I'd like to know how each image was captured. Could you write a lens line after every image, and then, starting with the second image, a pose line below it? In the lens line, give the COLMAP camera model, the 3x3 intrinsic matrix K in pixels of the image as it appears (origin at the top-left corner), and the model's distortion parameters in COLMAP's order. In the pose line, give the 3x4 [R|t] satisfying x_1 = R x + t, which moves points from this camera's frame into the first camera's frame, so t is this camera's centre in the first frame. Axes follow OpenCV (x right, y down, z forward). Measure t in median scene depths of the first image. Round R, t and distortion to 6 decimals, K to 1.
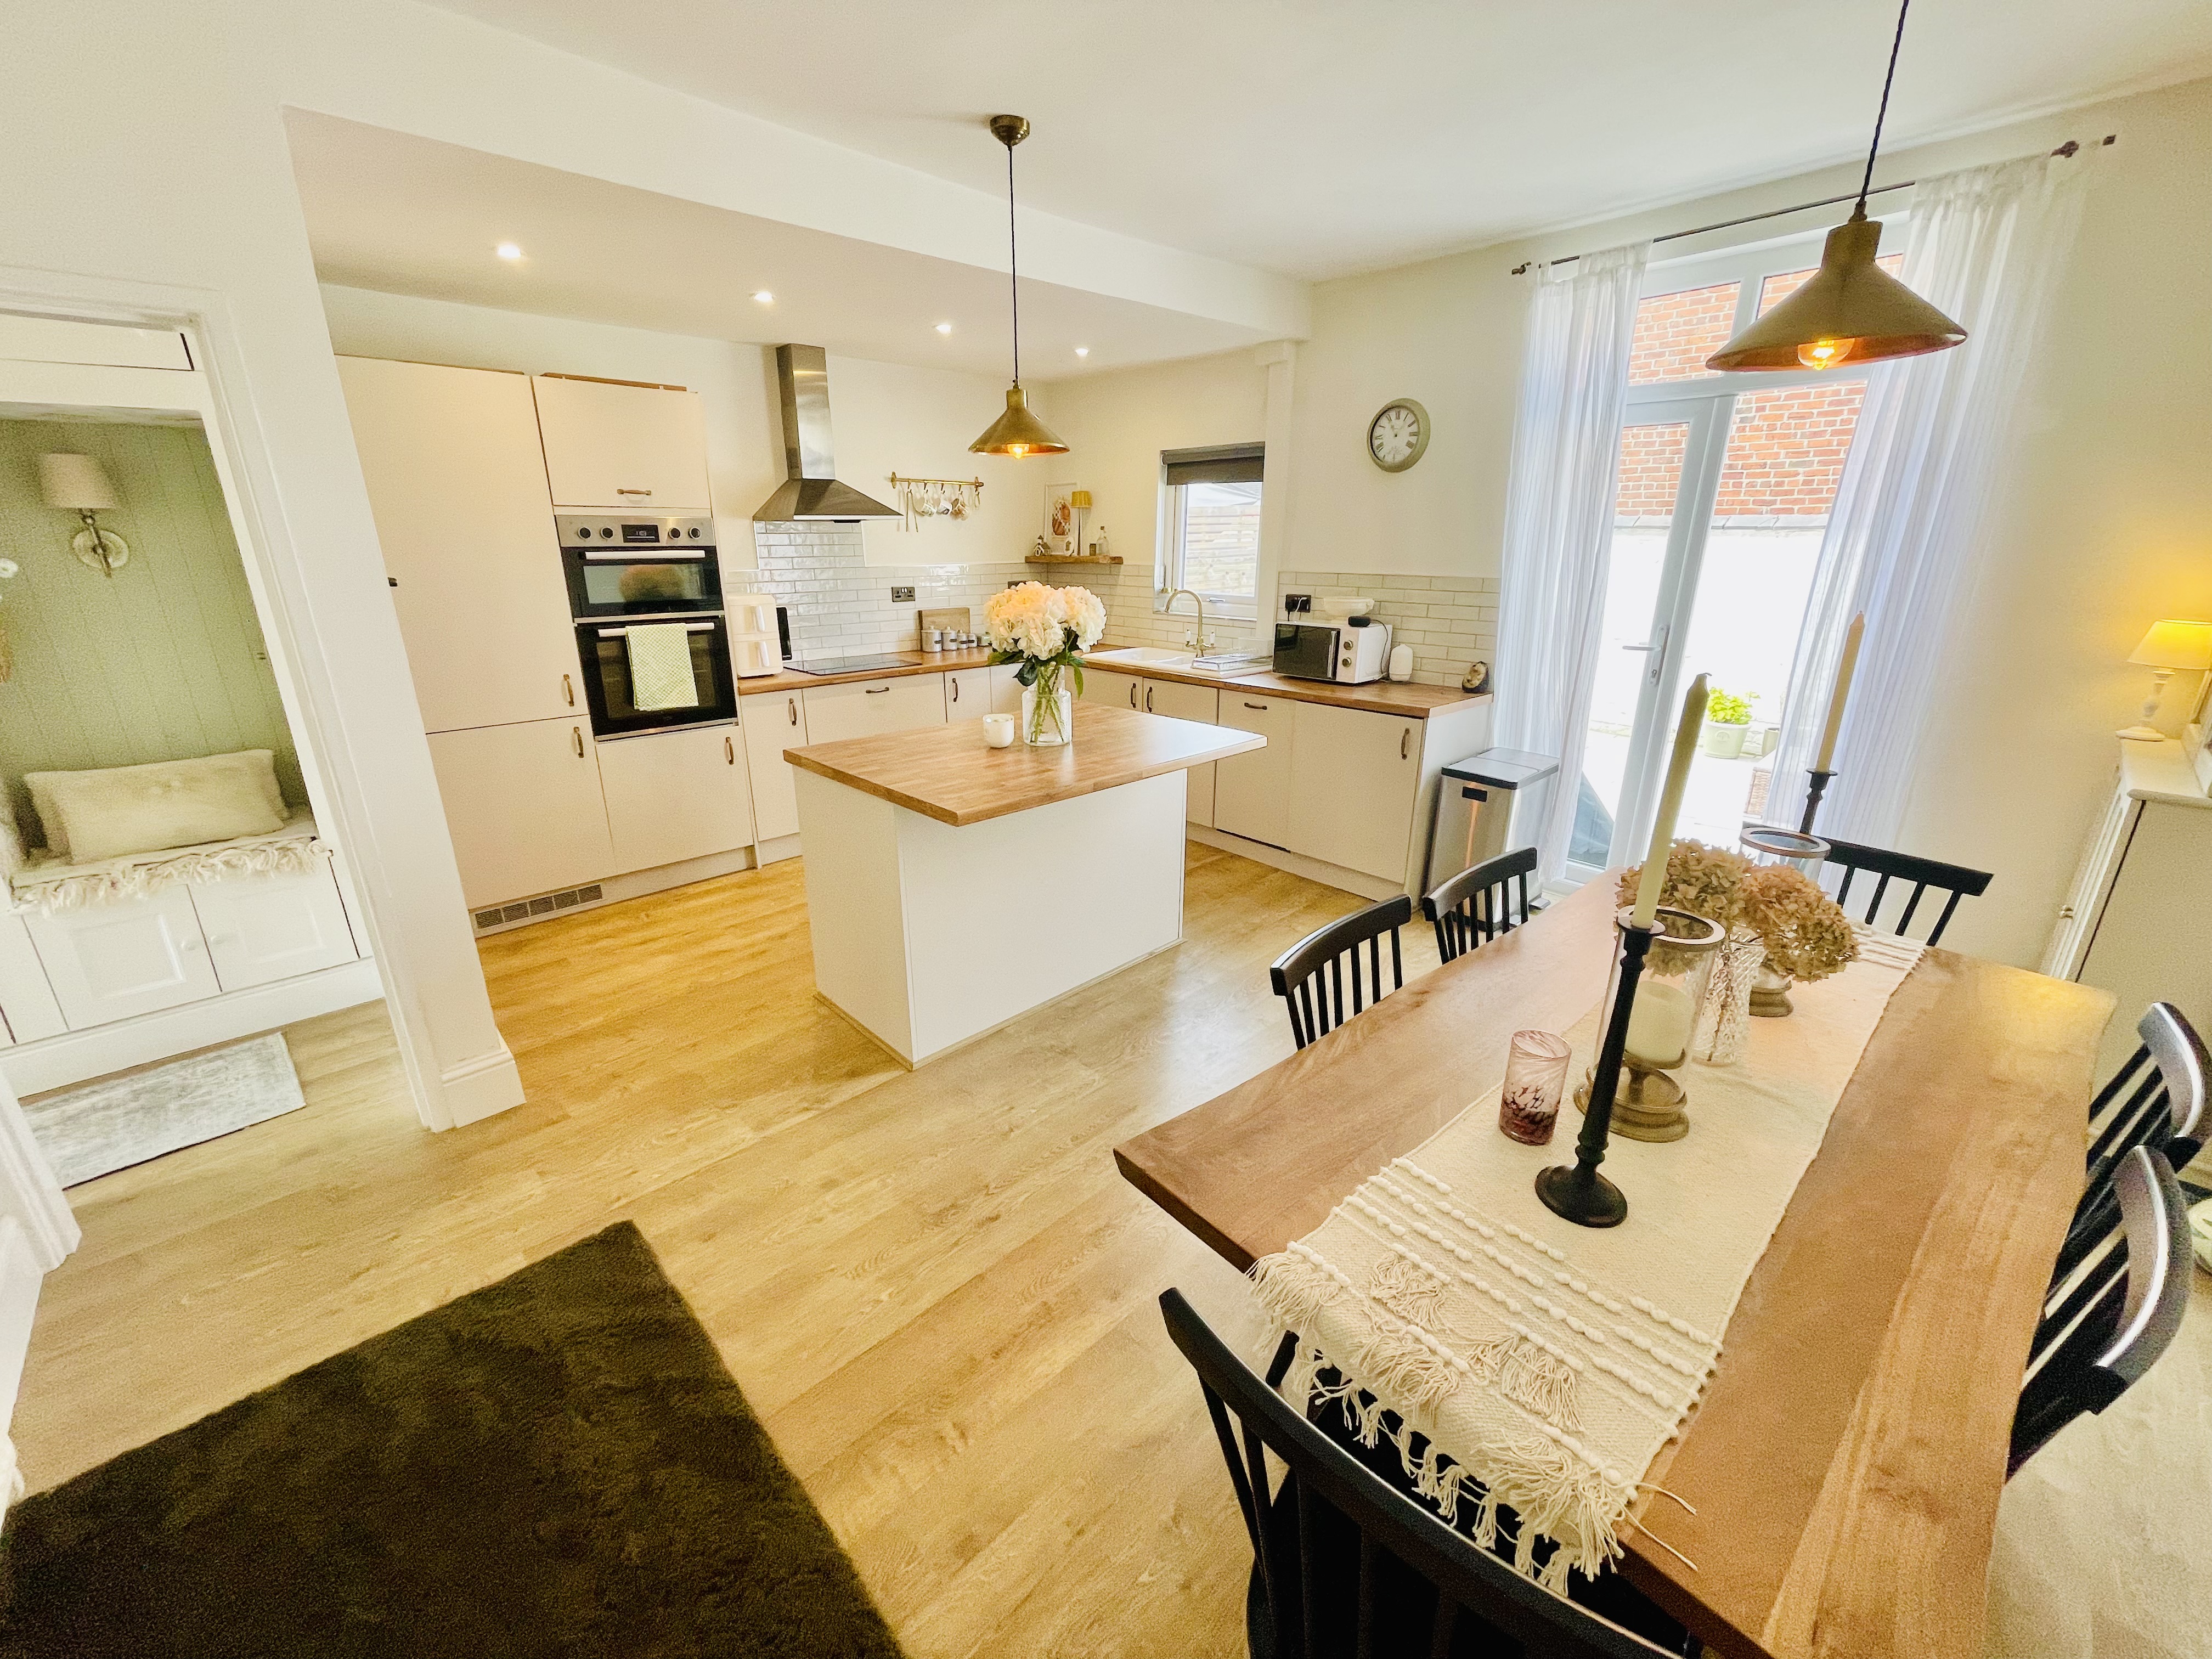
lens RADIAL K [[884.4, 0, 1103.5], [0, 884.4, 829.1], [0, 0, 1]] dist [-0.009843, 0.000579]
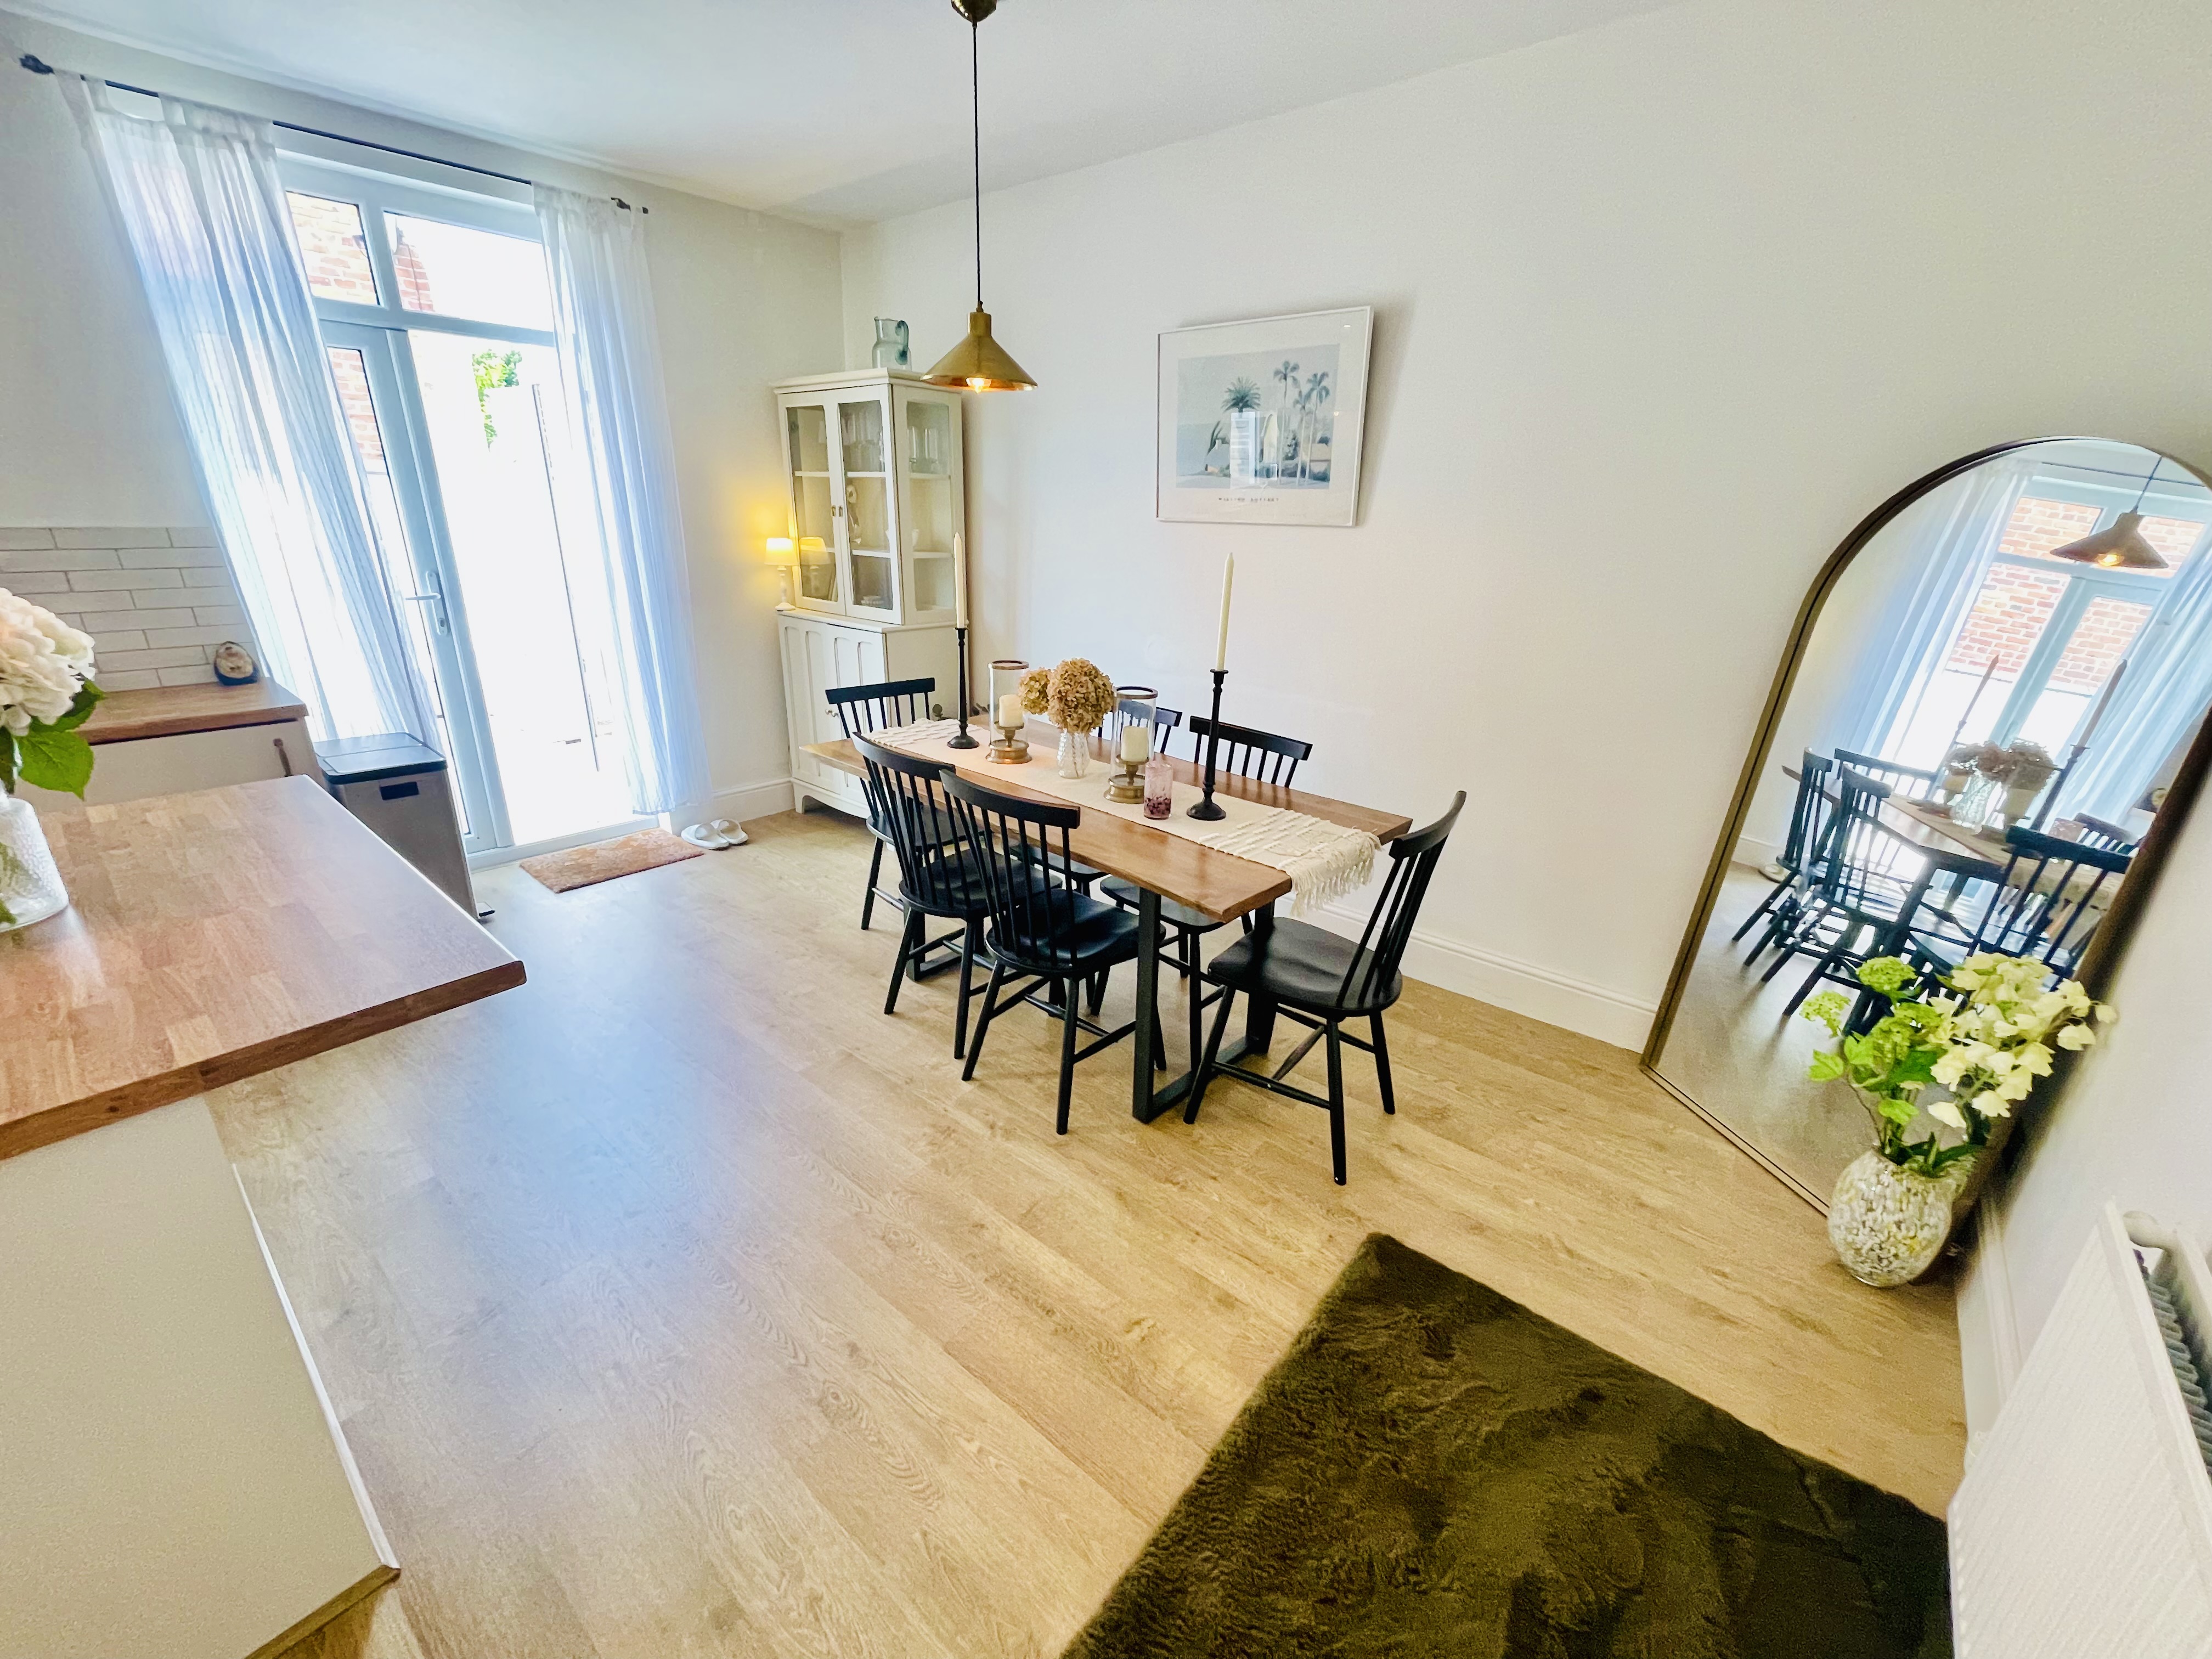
lens RADIAL K [[884.4, 0, 1103.5], [0, 884.4, 829.1], [0, 0, 1]] dist [-0.009843, 0.000579]
pose [[-0.108591, -0.343596, 0.932818, -0.811835], [0.287403, 0.887443, 0.360339, -0.216653], [-0.951634, 0.307224, 0.002382, 0.717572]]
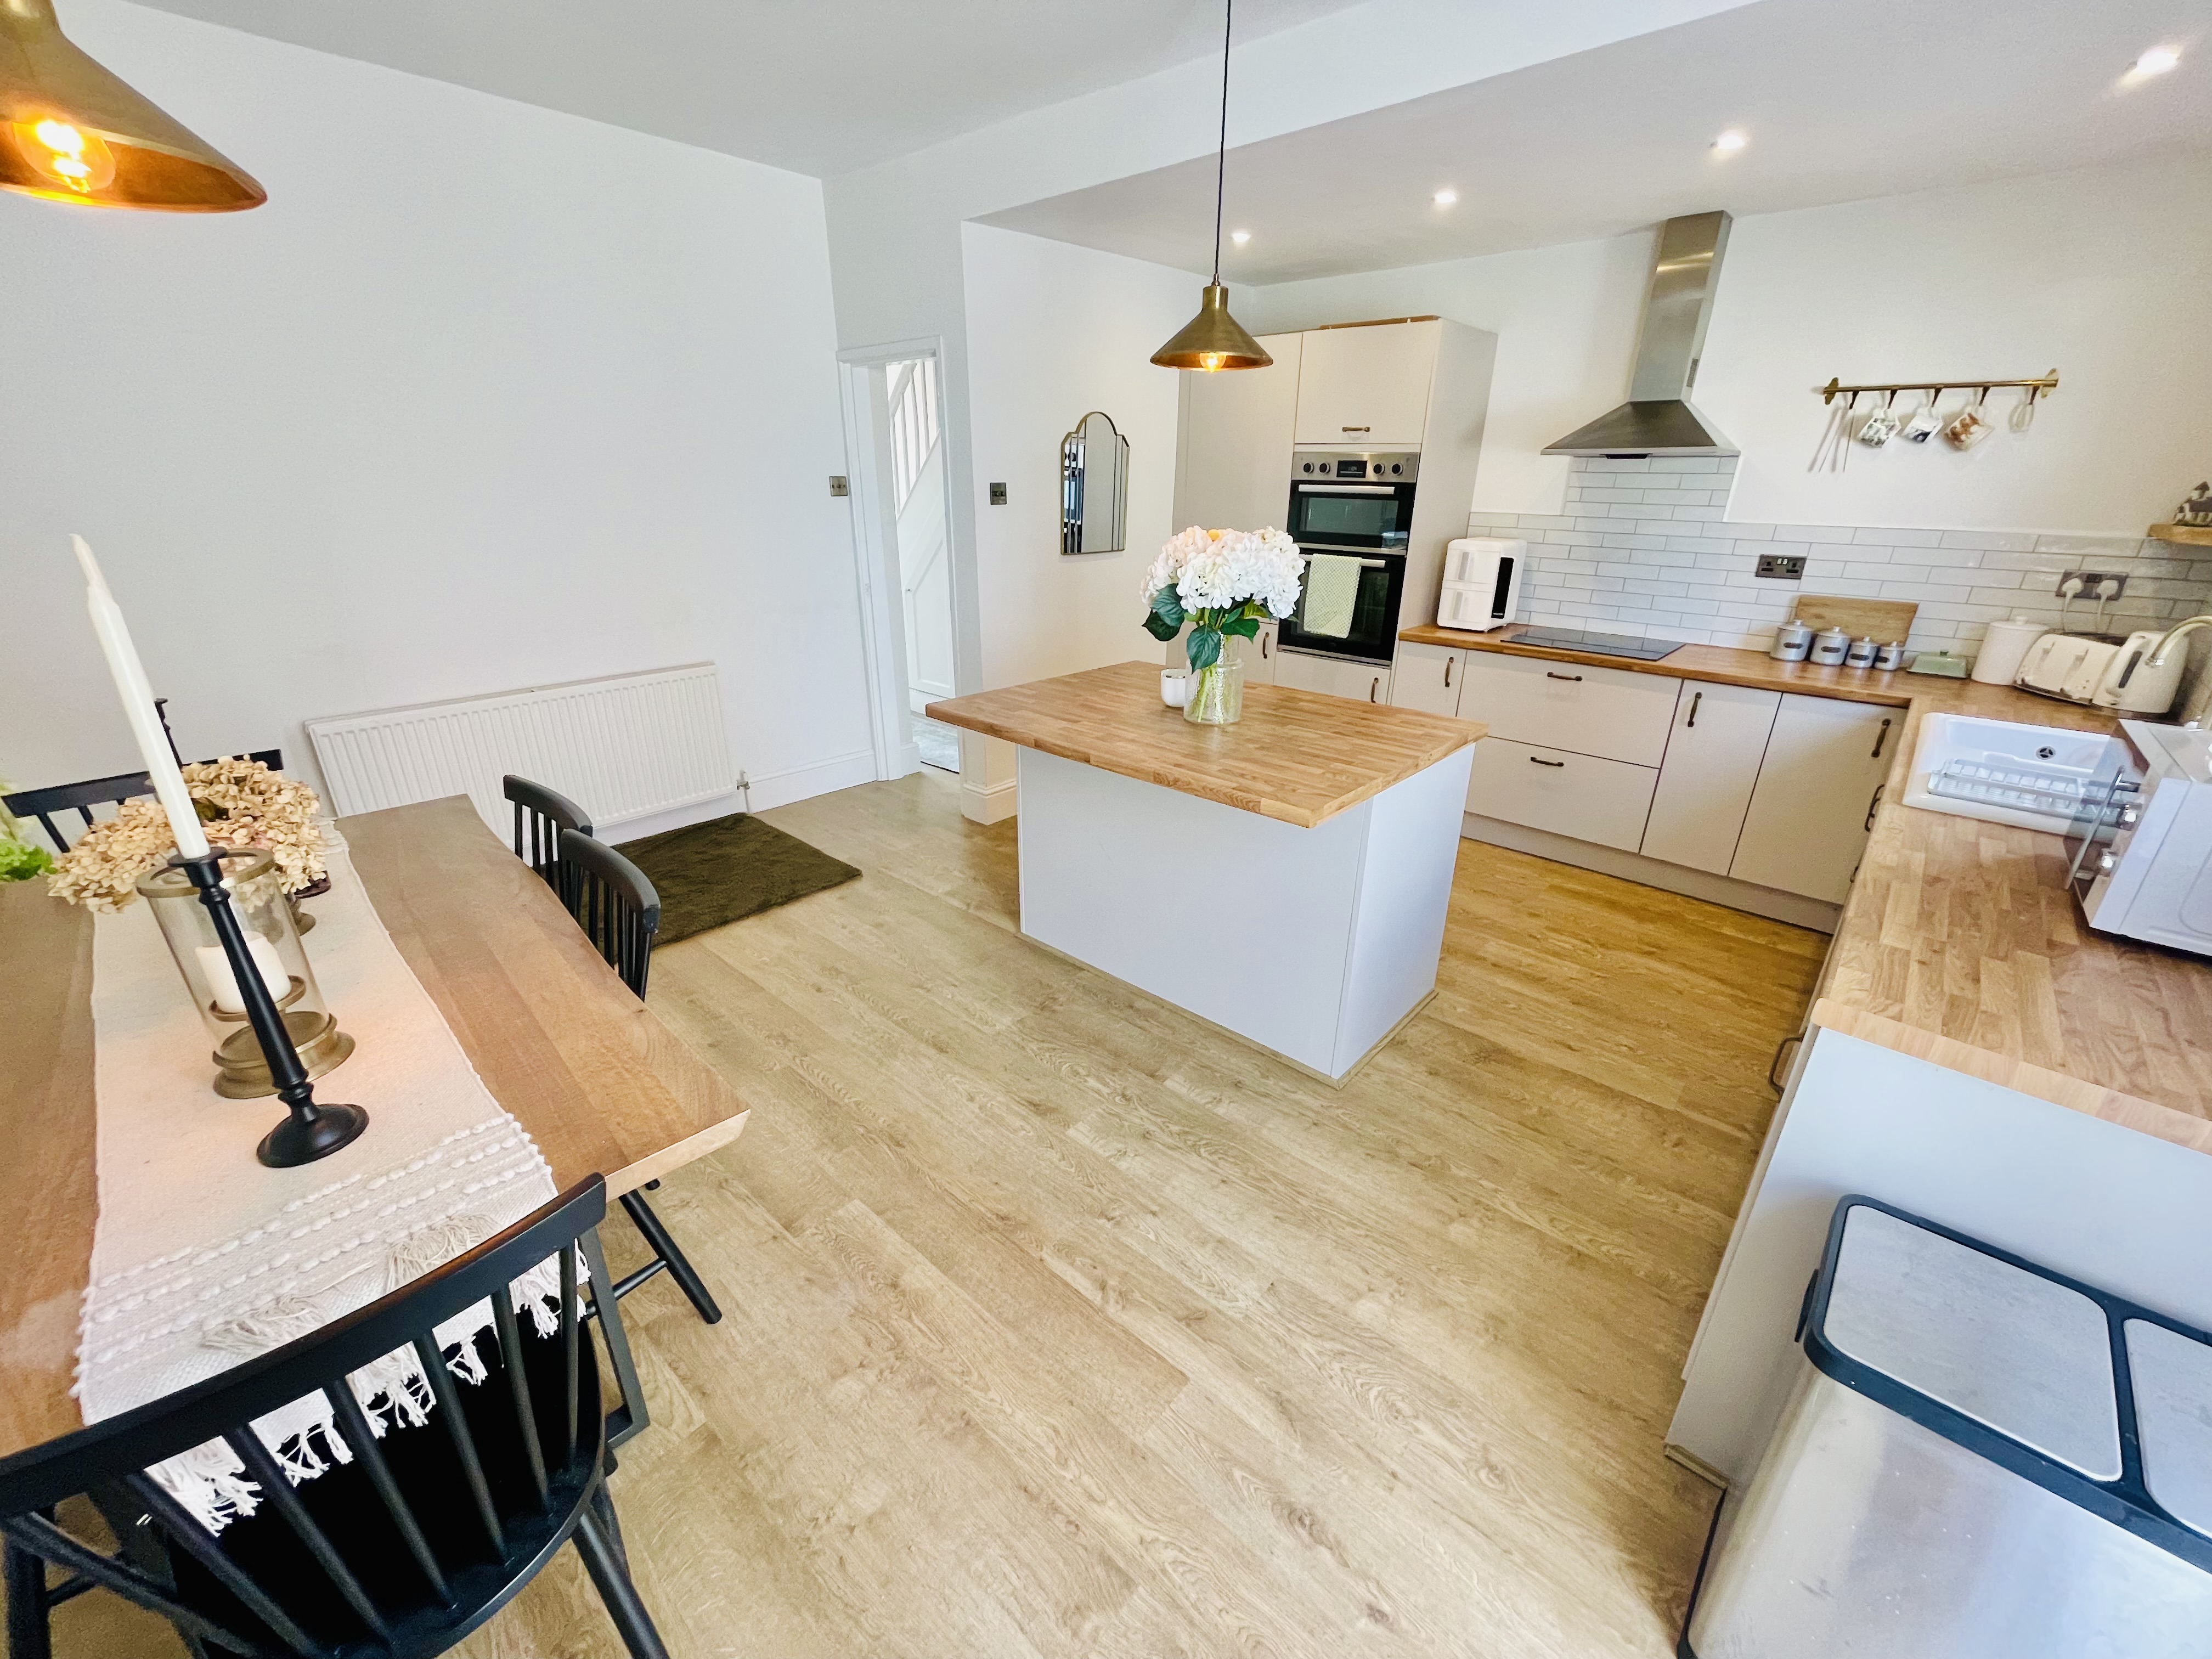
lens RADIAL K [[884.4, 0, 1103.5], [0, 884.4, 829.1], [0, 0, 1]] dist [-0.009843, 0.000579]
pose [[0.069590, 0.373285, -0.925103, 0.599433], [-0.325249, 0.885167, 0.332704, -0.202747], [0.943064, 0.277735, 0.183010, 0.628886]]
